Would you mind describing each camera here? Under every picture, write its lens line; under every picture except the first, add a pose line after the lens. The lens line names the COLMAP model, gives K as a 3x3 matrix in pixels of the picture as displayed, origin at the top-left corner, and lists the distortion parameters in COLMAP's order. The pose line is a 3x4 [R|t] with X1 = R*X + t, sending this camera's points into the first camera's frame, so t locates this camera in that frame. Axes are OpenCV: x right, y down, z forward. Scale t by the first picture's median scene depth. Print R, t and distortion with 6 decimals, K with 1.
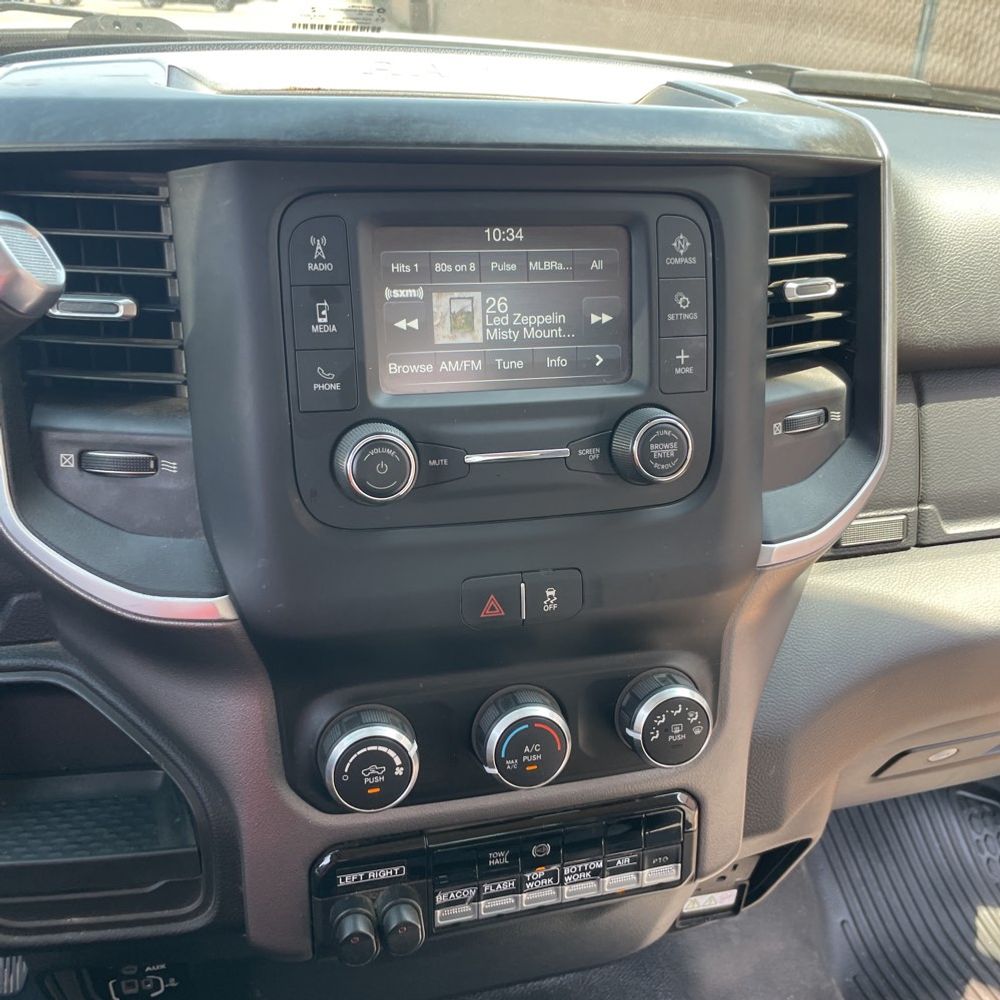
lens RADIAL K [[1004.4, 0, 509.0], [0, 1004.4, 502.1], [0, 0, 1]] dist [0.046670, 0.000000]
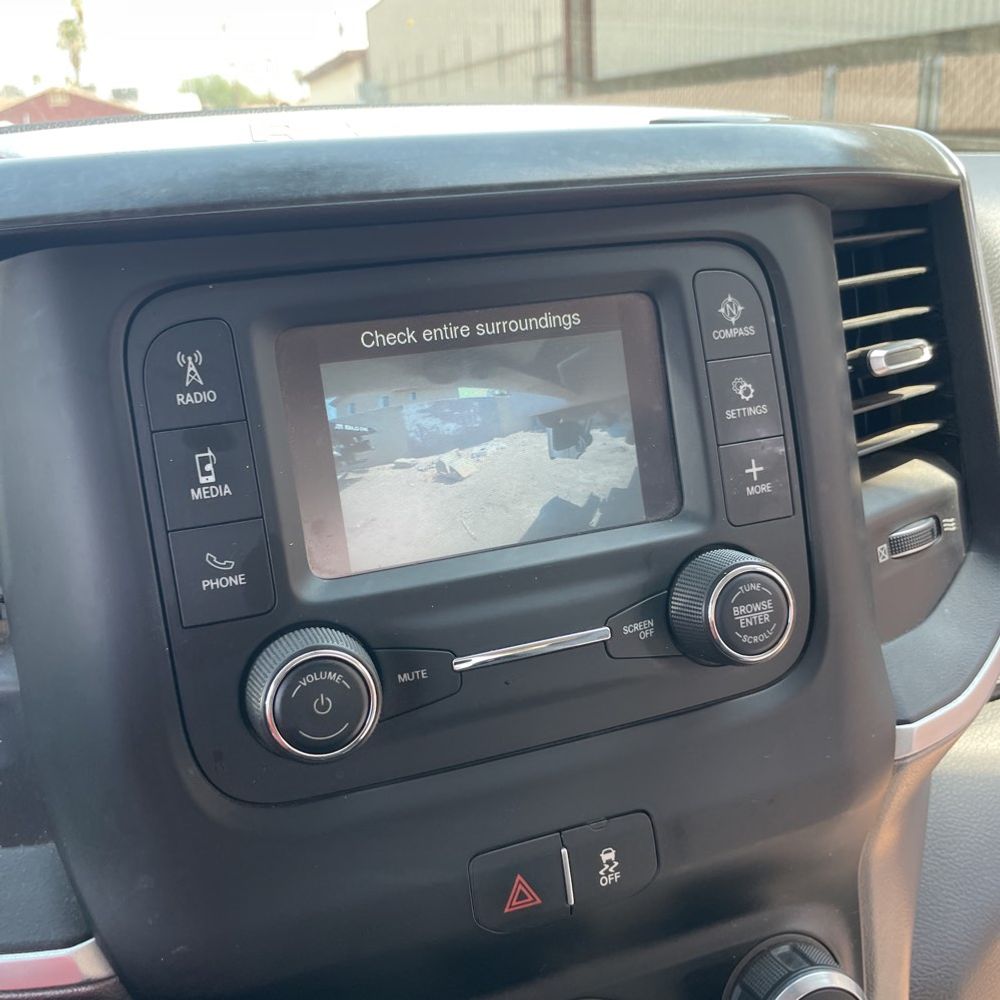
lens RADIAL K [[1004.4, 0, 493.9], [0, 1004.4, 496.5], [0, 0, 1]] dist [0.046670, 0.000000]
pose [[0.993000, -0.113306, 0.033348, -0.026225], [0.116500, 0.986087, -0.118577, -0.067211], [-0.019448, 0.121632, 0.992385, 0.336148]]
